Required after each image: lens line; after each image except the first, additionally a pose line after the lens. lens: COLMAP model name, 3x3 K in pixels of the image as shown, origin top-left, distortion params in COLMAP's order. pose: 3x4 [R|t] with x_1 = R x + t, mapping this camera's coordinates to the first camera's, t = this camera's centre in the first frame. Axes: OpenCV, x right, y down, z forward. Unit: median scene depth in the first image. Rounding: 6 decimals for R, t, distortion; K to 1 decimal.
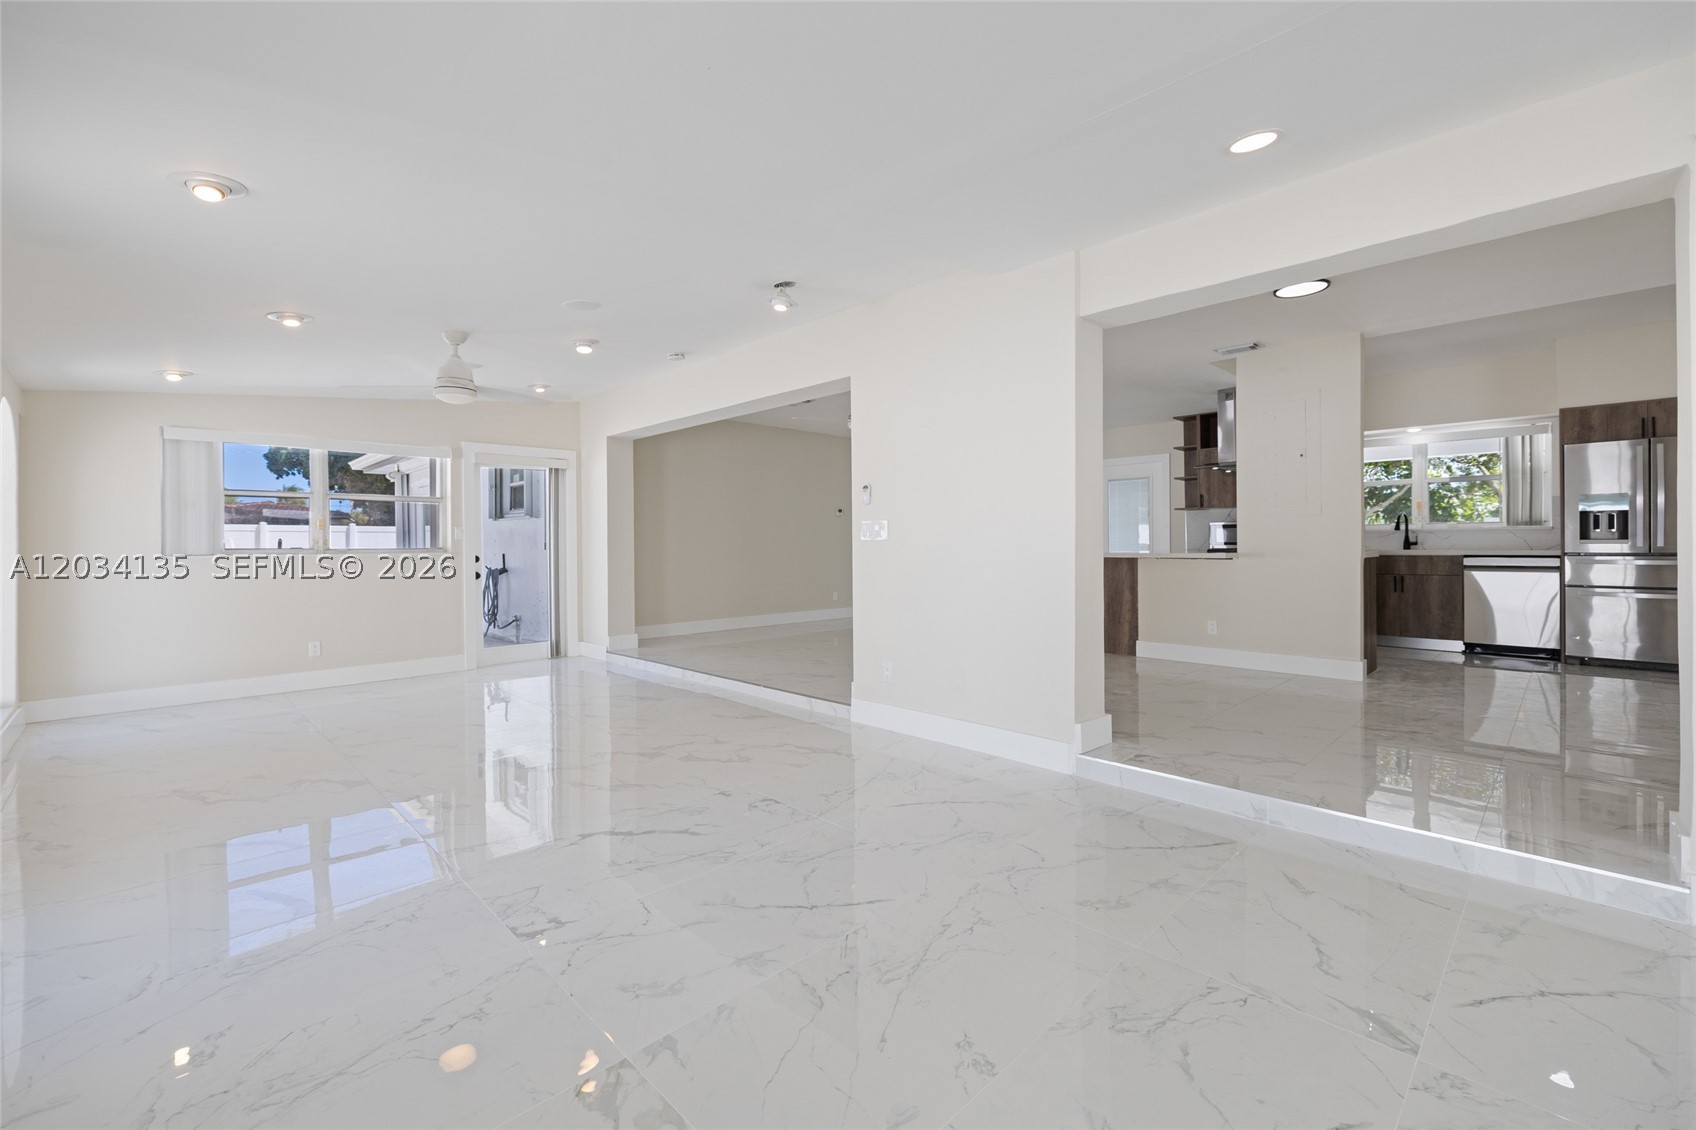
lens RADIAL K [[716.1, 0, 833.0], [0, 716.1, 544.3], [0, 0, 1]] dist [0.001413, -0.000185]
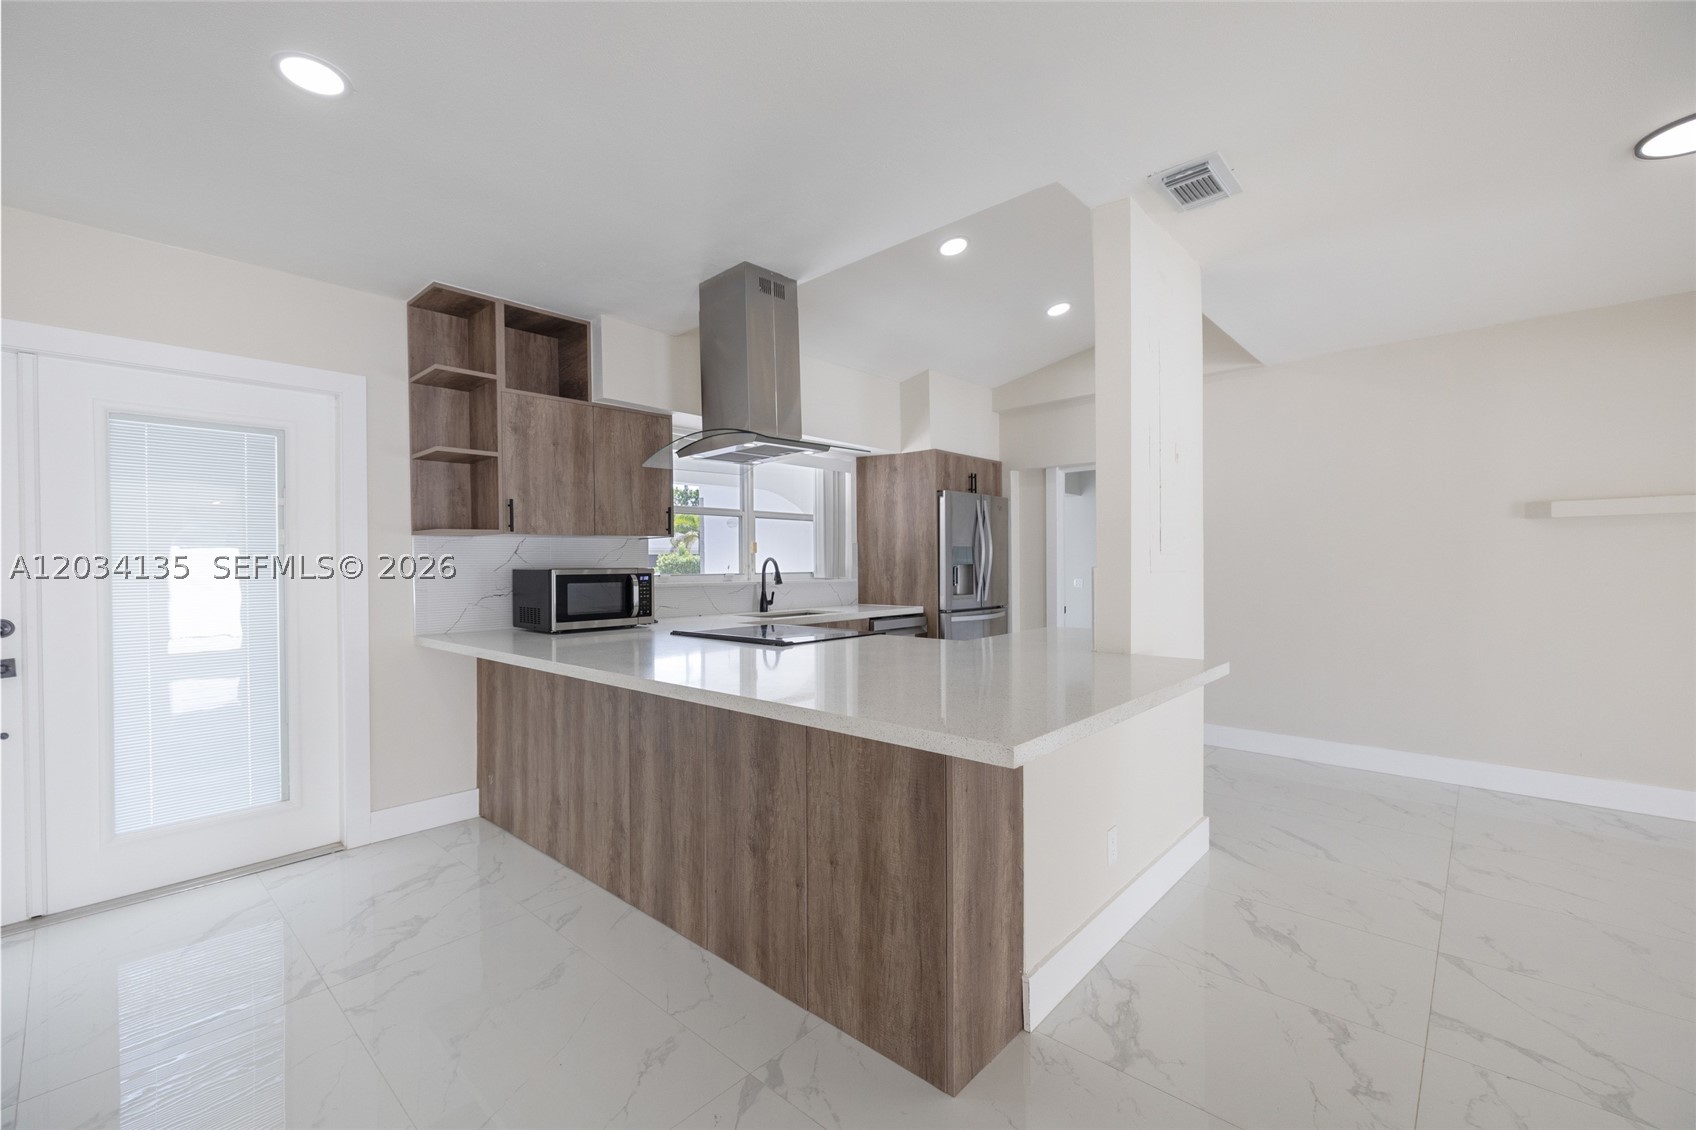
lens RADIAL K [[707.0, 0, 836.8], [0, 707.0, 564.5], [0, 0, 1]] dist [0.000164, 0.000276]
pose [[-0.059741, 0.005775, 0.998197, 0.141556], [0.007683, 0.999956, -0.005326, -0.040657], [-0.998184, 0.007351, -0.059782, 1.170766]]
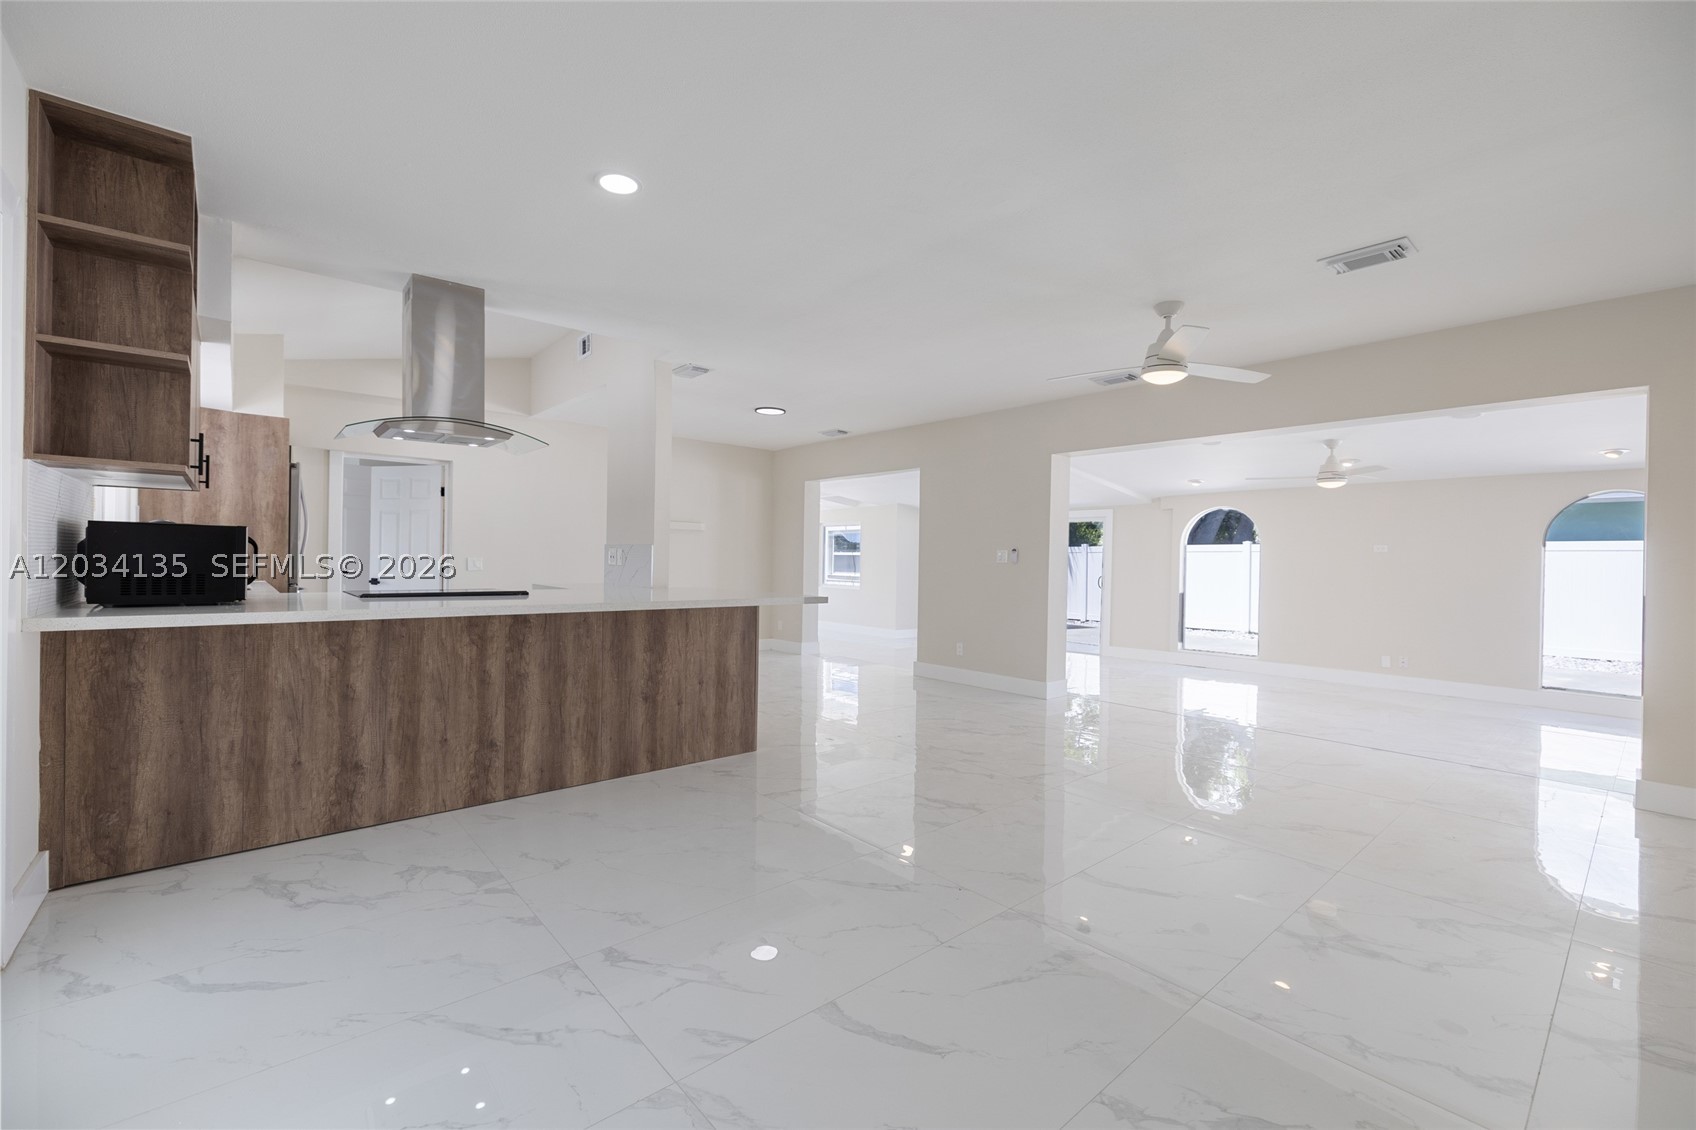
lens RADIAL K [[707.0, 0, 836.8], [0, 707.0, 564.5], [0, 0, 1]] dist [0.000164, 0.000276]
pose [[-0.998250, -0.011276, 0.058046, 0.298598], [-0.011023, 0.999928, 0.004666, -0.022622], [-0.058094, 0.004018, -0.998303, 1.810704]]
